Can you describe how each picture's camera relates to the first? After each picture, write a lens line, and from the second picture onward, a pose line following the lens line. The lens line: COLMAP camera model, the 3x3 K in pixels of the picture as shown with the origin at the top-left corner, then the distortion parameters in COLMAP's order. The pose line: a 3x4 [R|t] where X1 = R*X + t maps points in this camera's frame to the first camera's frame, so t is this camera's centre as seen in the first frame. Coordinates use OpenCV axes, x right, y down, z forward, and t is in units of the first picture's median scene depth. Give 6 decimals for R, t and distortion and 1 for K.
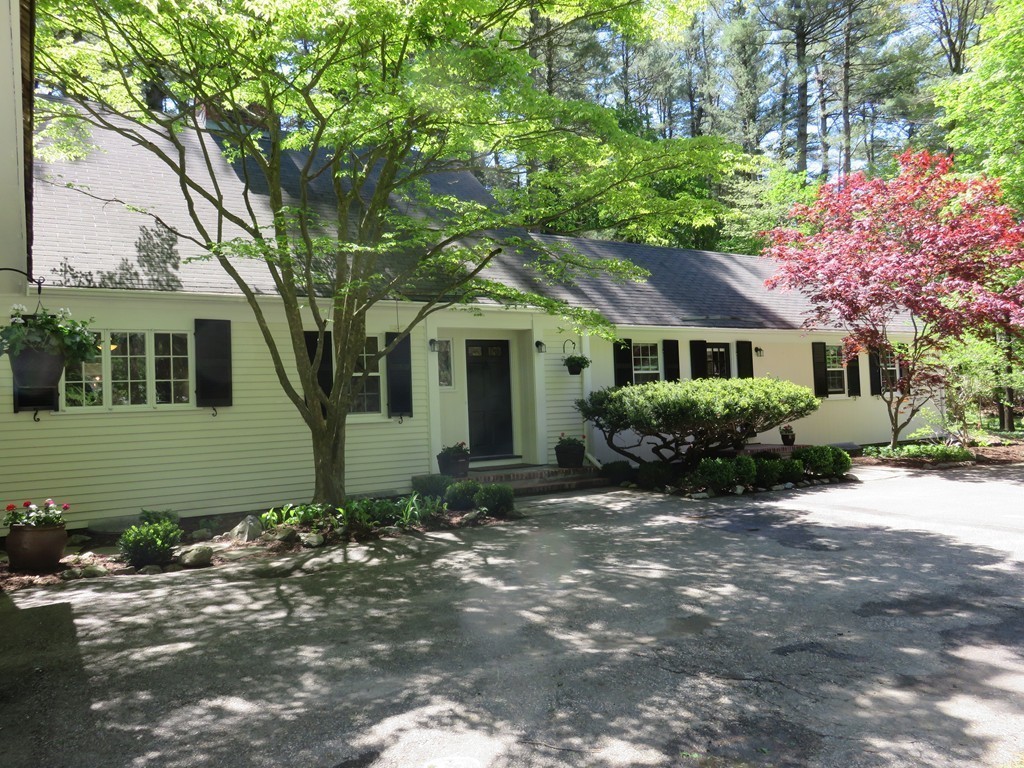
lens RADIAL K [[777.3, 0, 513.7], [0, 777.3, 374.0], [0, 0, 1]] dist [-0.002414, 0.007232]
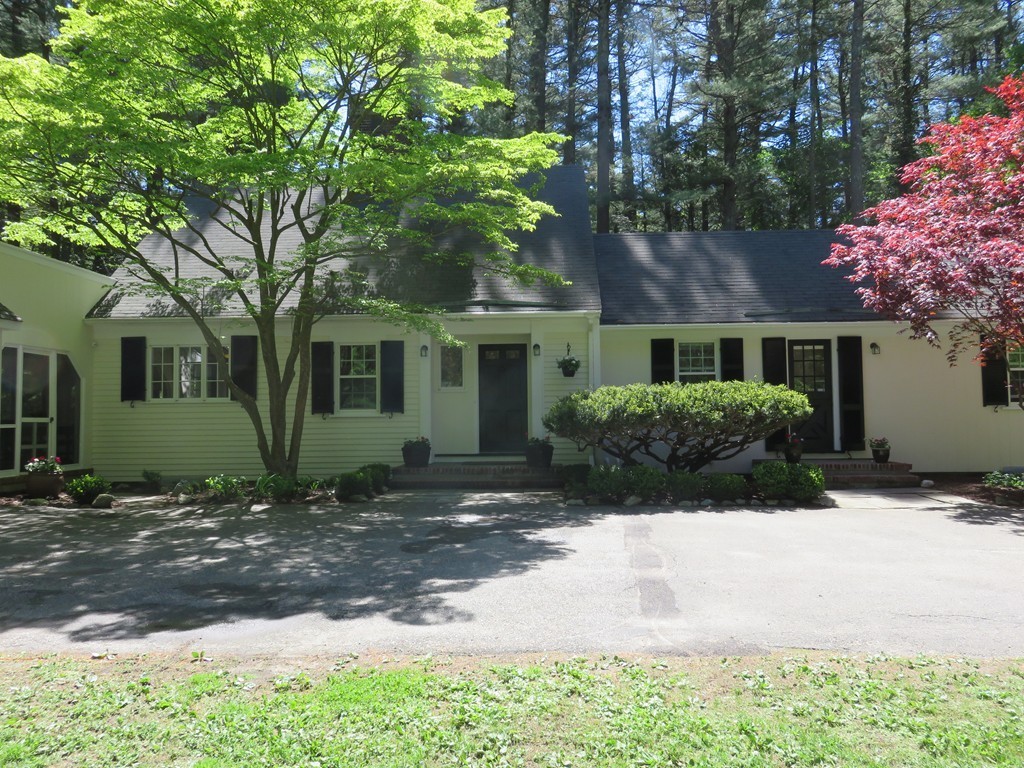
lens RADIAL K [[777.3, 0, 513.7], [0, 777.3, 374.0], [0, 0, 1]] dist [-0.002414, 0.007232]
pose [[0.835726, 0.003737, -0.549134, 0.610496], [0.000592, 0.999970, 0.007706, -0.011083], [0.549146, -0.006766, 0.835699, 0.117384]]
